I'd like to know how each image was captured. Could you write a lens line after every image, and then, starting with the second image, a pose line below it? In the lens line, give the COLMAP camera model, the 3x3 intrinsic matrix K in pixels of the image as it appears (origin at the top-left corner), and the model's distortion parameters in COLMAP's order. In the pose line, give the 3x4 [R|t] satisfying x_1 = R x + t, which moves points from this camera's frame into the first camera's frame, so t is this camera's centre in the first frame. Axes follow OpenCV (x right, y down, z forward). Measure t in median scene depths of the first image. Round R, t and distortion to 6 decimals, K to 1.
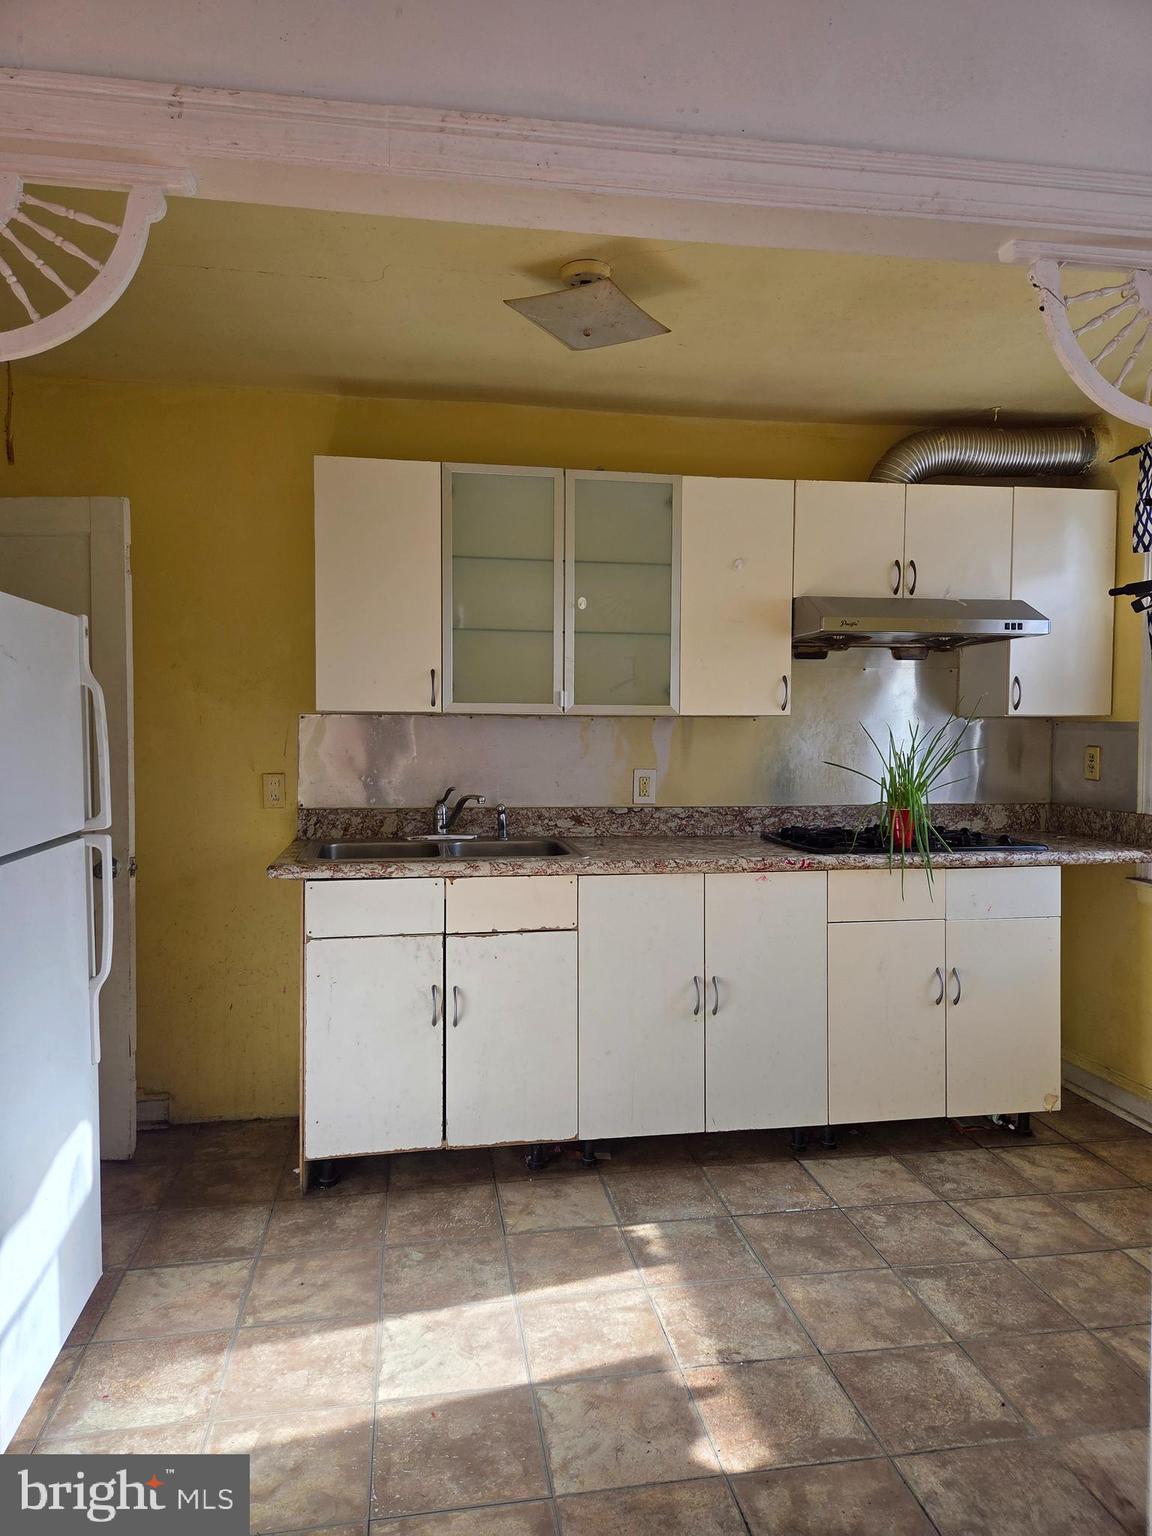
lens RADIAL K [[1014.5, 0, 576.0], [0, 1014.5, 768.0], [0, 0, 1]] dist [0.079199, -0.074819]
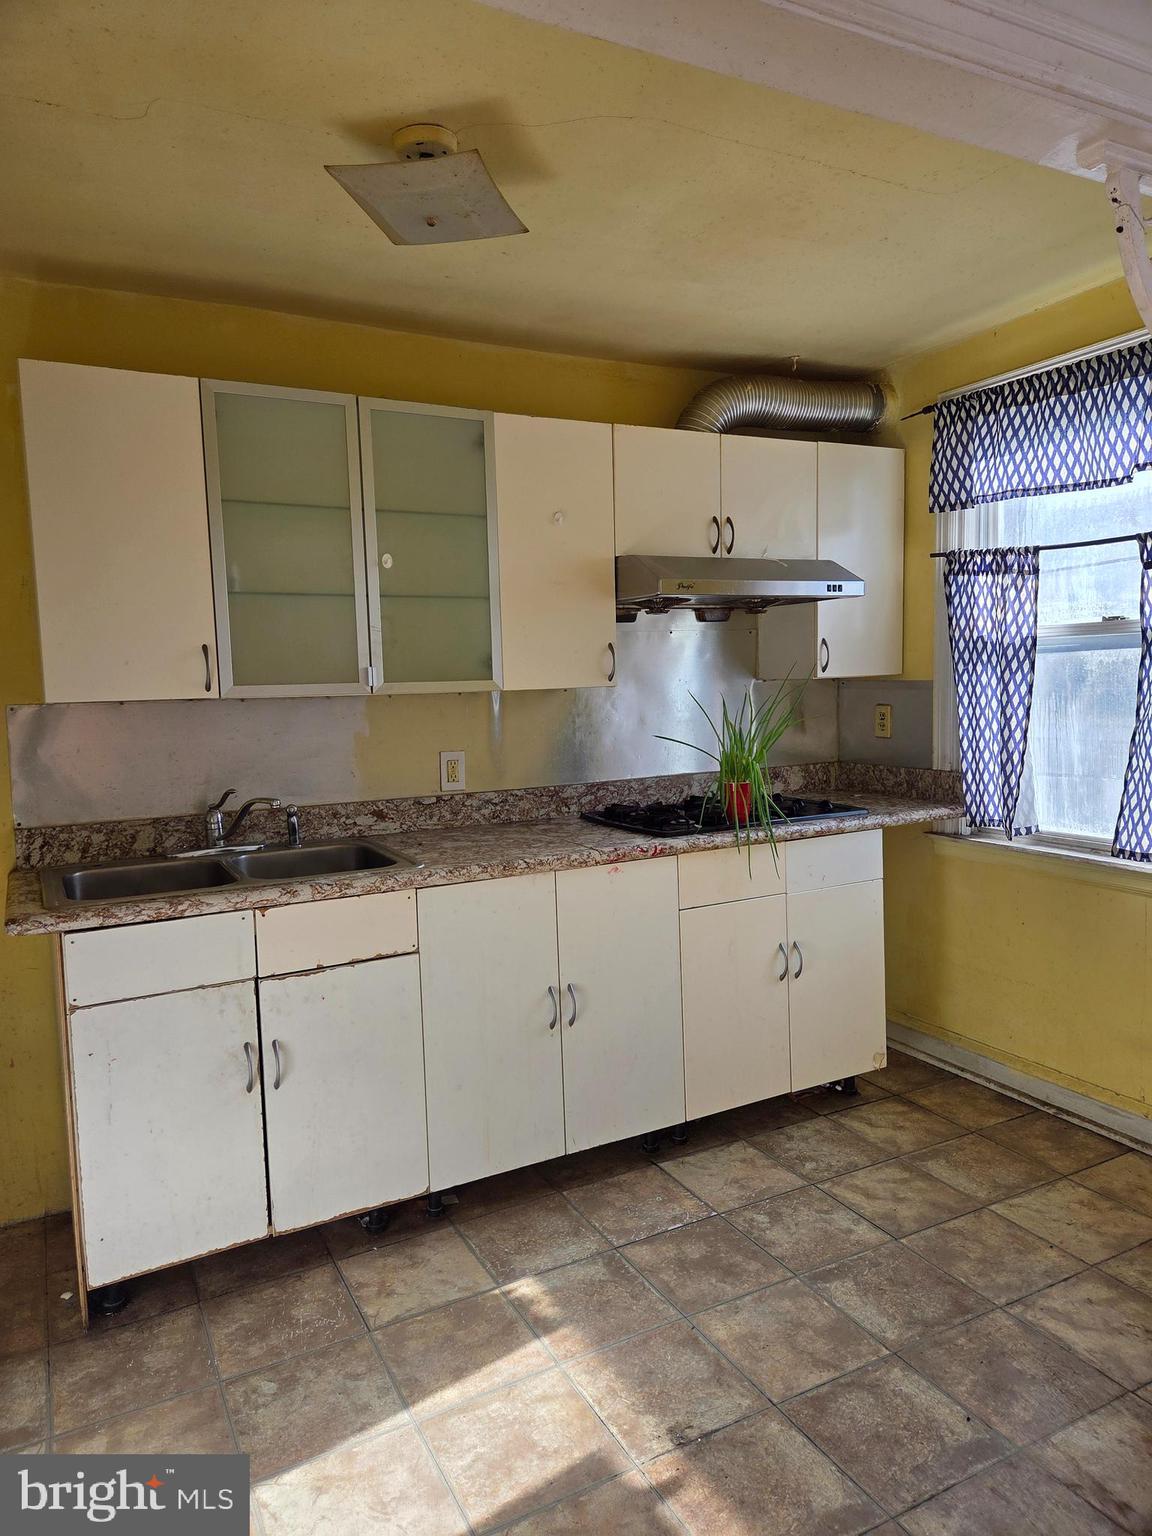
lens RADIAL K [[1021.0, 0, 573.3], [0, 1021.0, 772.1], [0, 0, 1]] dist [0.074474, -0.071261]
pose [[0.949180, -0.061056, 0.308753, -0.129045], [0.044332, 0.997159, 0.060902, -0.036205], [-0.311595, -0.044119, 0.949190, 0.153826]]
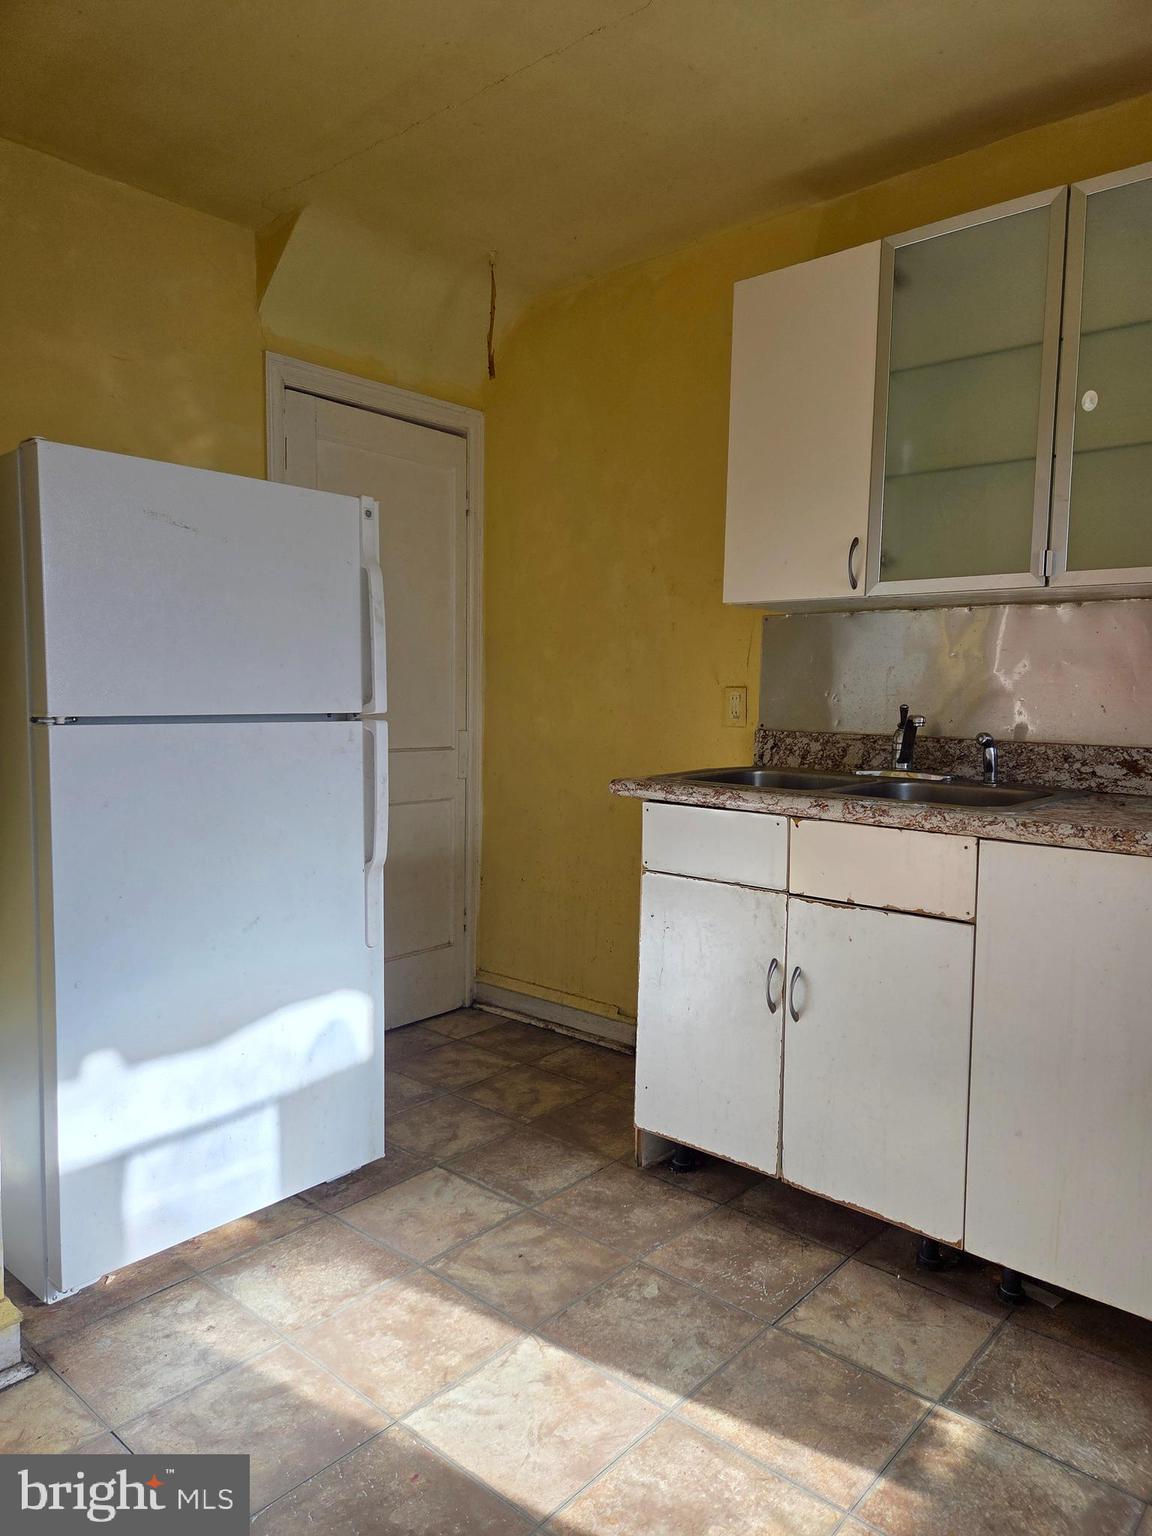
lens RADIAL K [[1014.5, 0, 576.0], [0, 1014.5, 768.0], [0, 0, 1]] dist [0.079199, -0.074819]
pose [[0.636305, 0.067737, -0.768458, 0.322021], [-0.042943, 0.997703, 0.052386, 0.039711], [0.770242, -0.000333, 0.637752, 0.400790]]
